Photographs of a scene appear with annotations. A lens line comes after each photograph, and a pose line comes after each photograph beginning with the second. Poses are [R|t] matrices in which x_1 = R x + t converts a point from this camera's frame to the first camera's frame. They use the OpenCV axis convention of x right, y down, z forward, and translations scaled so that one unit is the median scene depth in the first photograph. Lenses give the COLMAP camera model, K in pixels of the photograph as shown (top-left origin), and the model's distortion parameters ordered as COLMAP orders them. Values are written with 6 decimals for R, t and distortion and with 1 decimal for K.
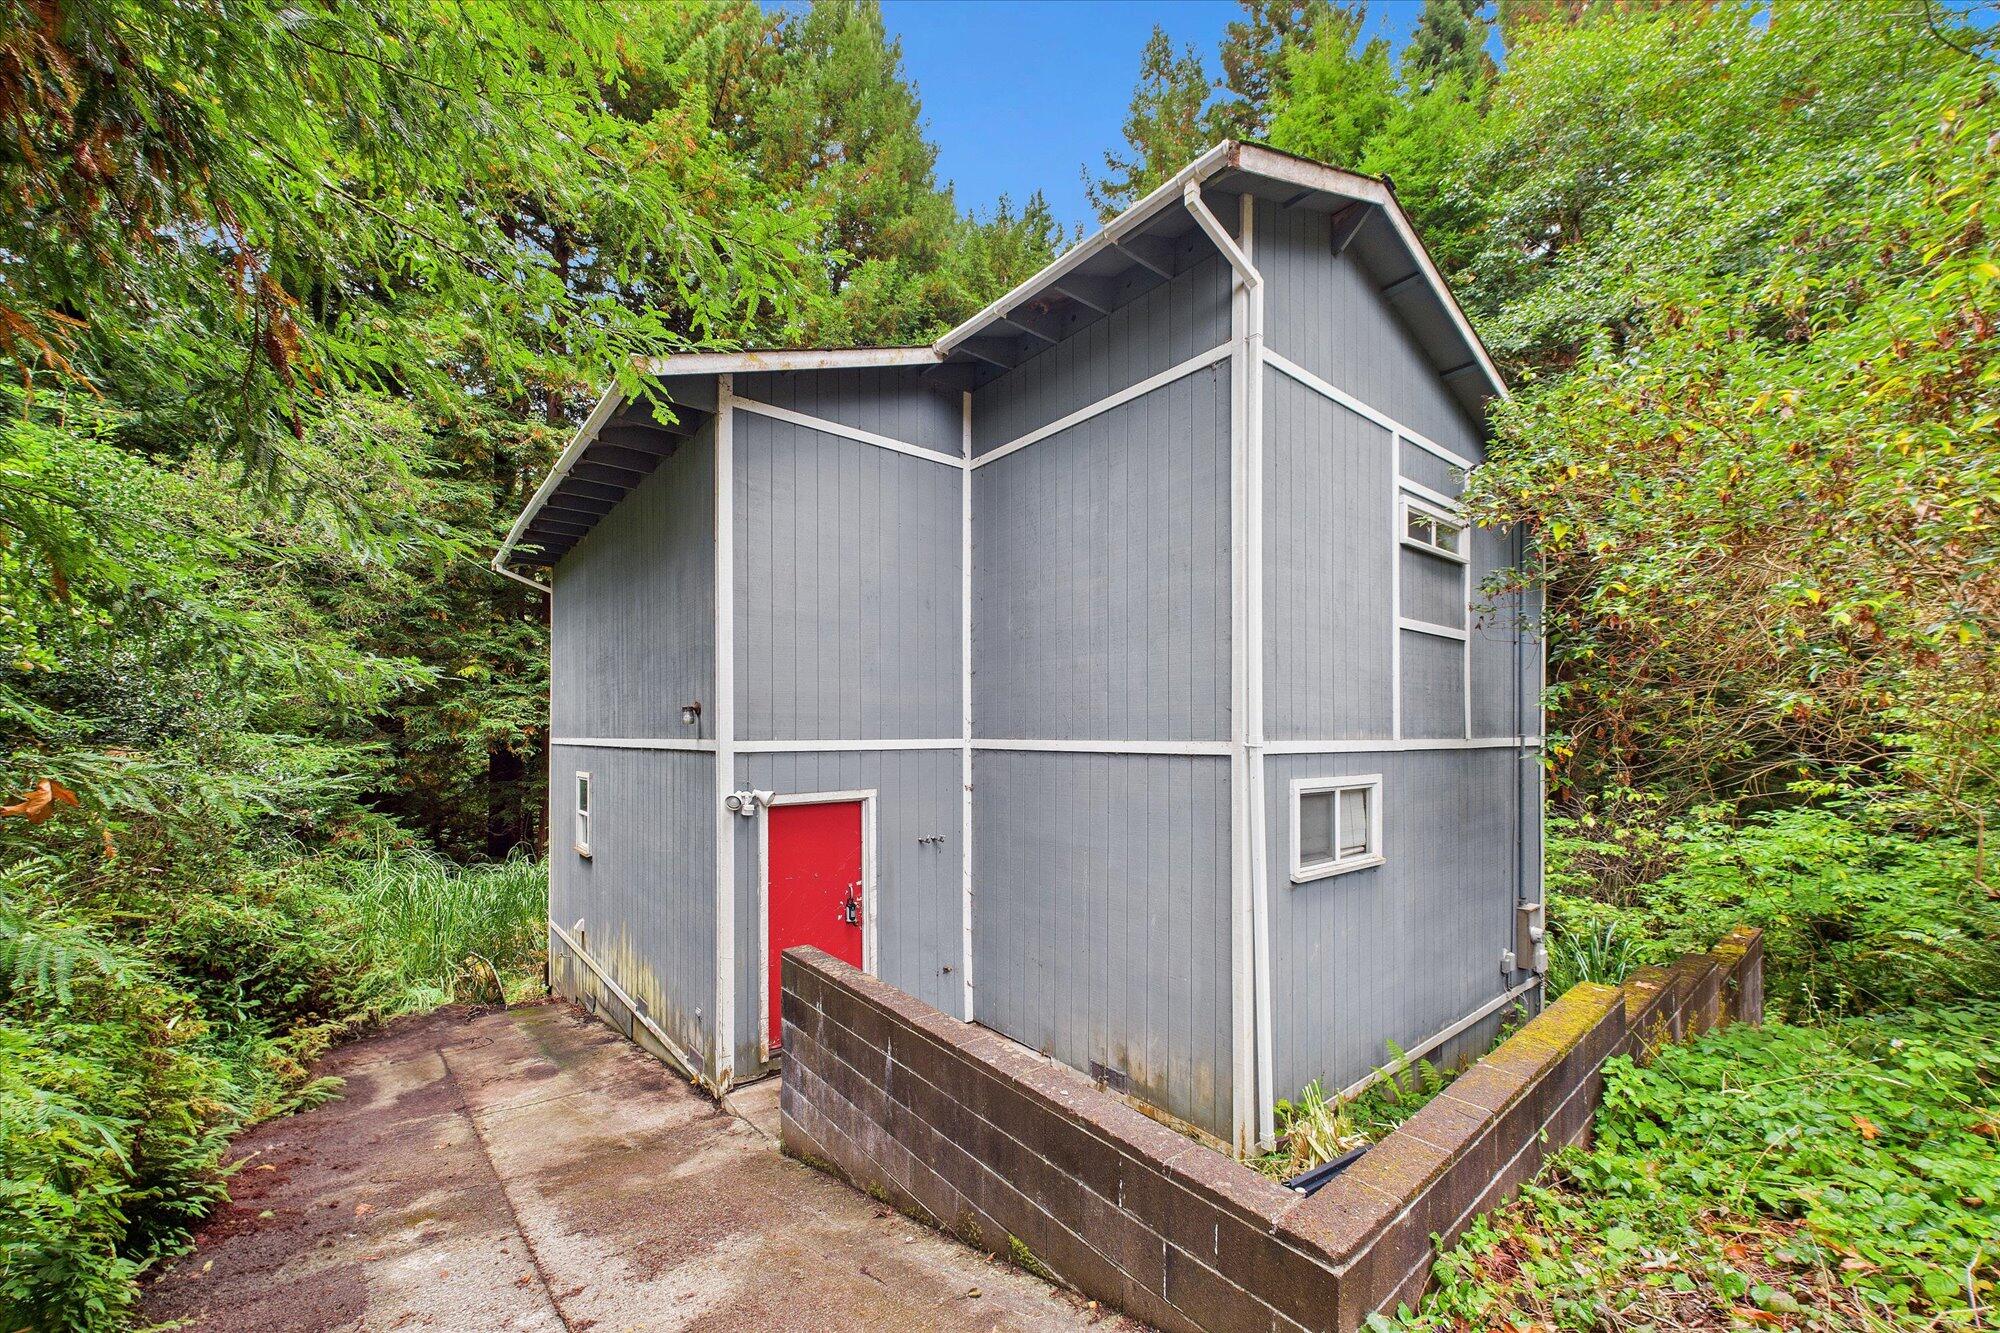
lens RADIAL K [[766.3, 0, 1001.0], [0, 766.3, 712.9], [0, 0, 1]] dist [0.000496, -0.000181]
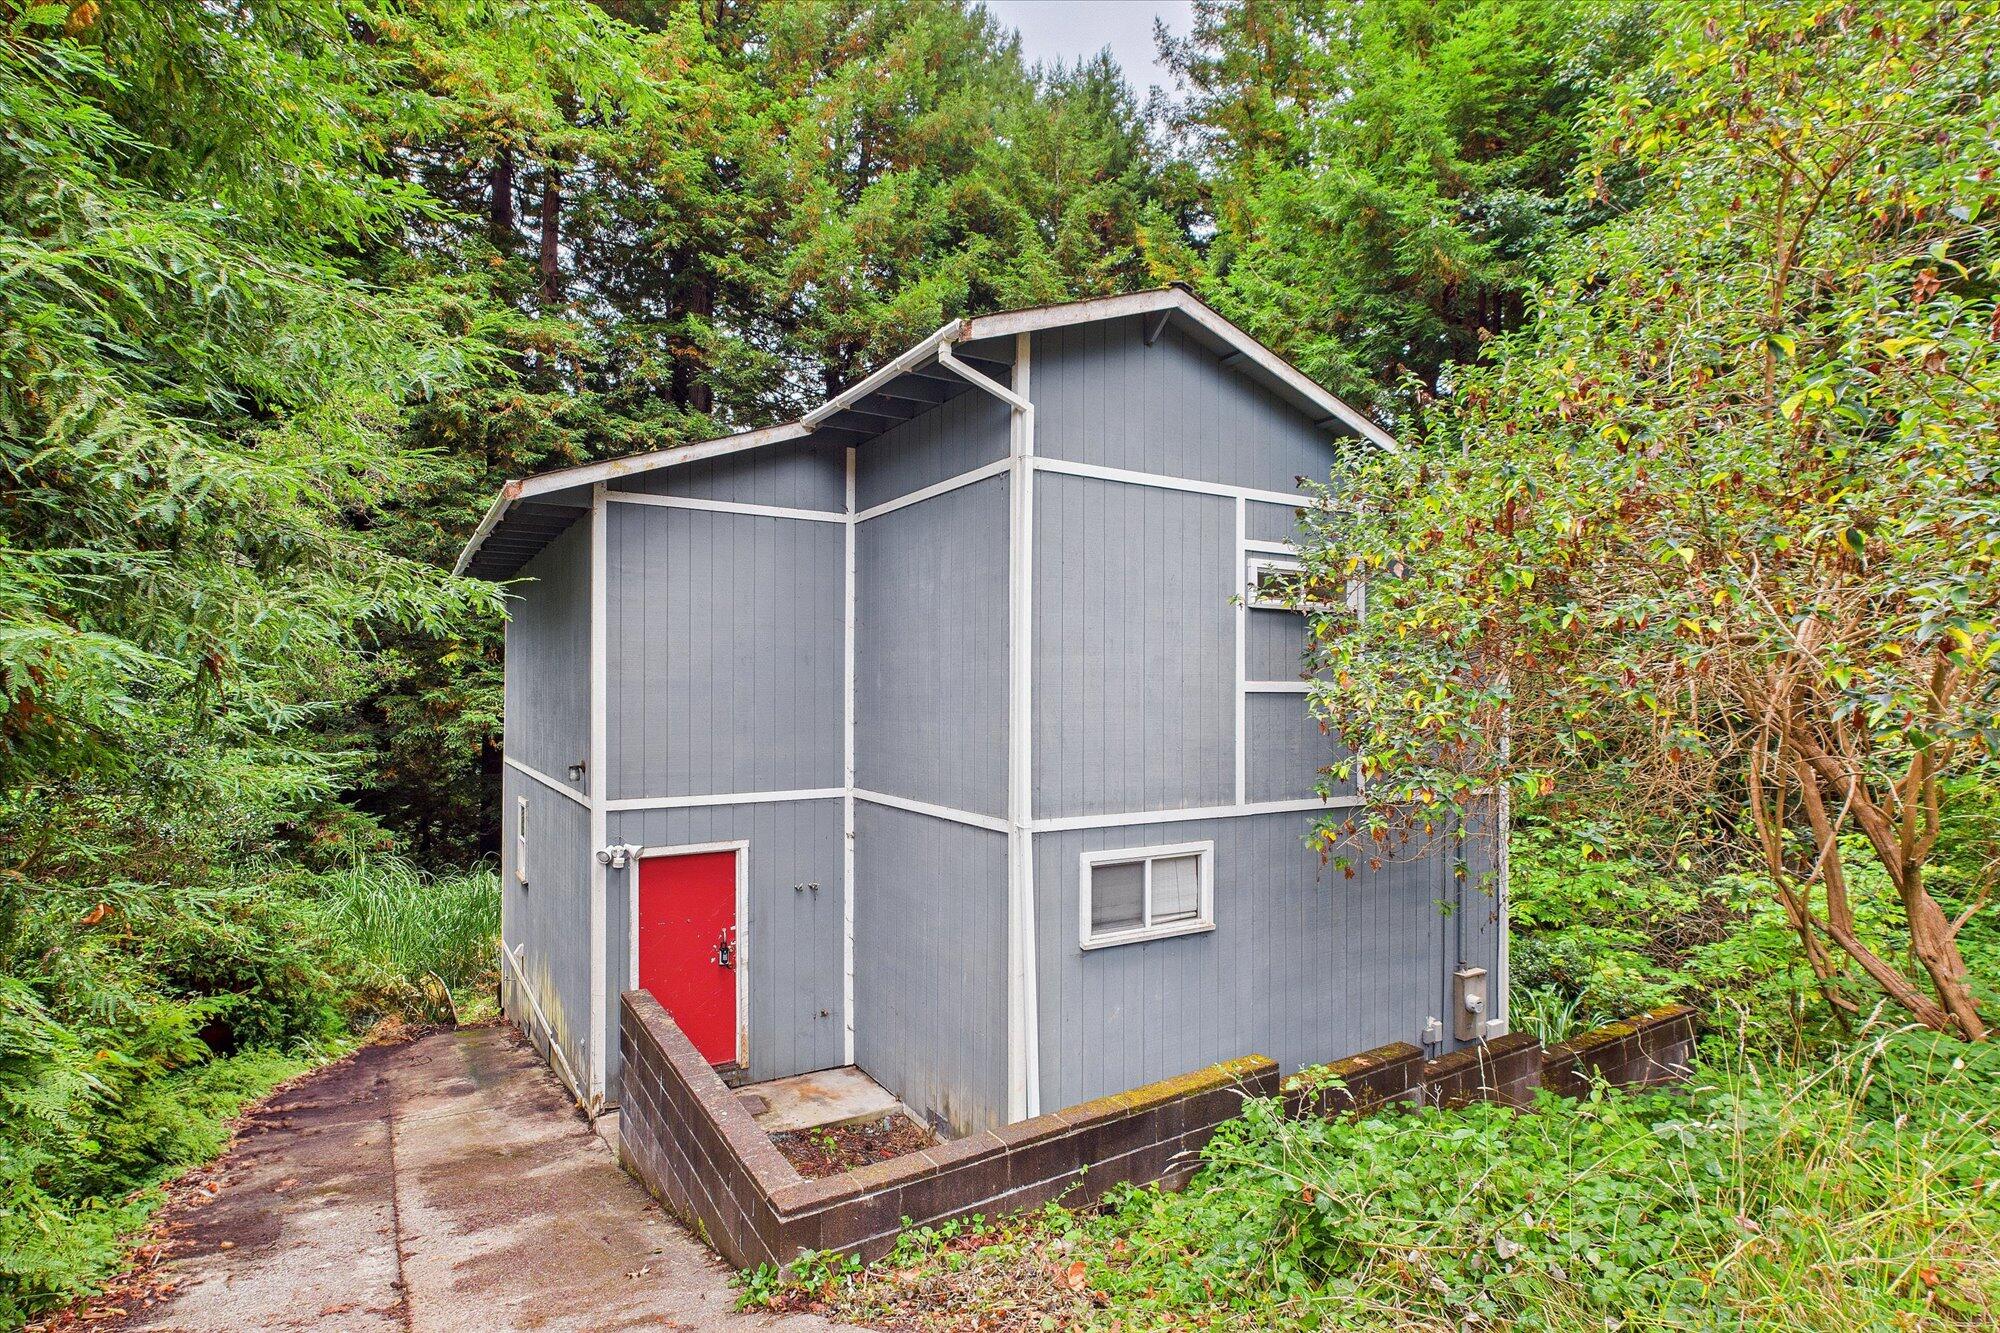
lens RADIAL K [[999.7, 0, 995.3], [0, 999.7, 662.5], [0, 0, 1]] dist [-0.000028, 0.000166]
pose [[0.991167, -0.000371, -0.132619, 0.362195], [-0.000255, 0.999989, -0.004699, -0.140697], [0.132619, 0.004692, 0.991156, -0.329362]]
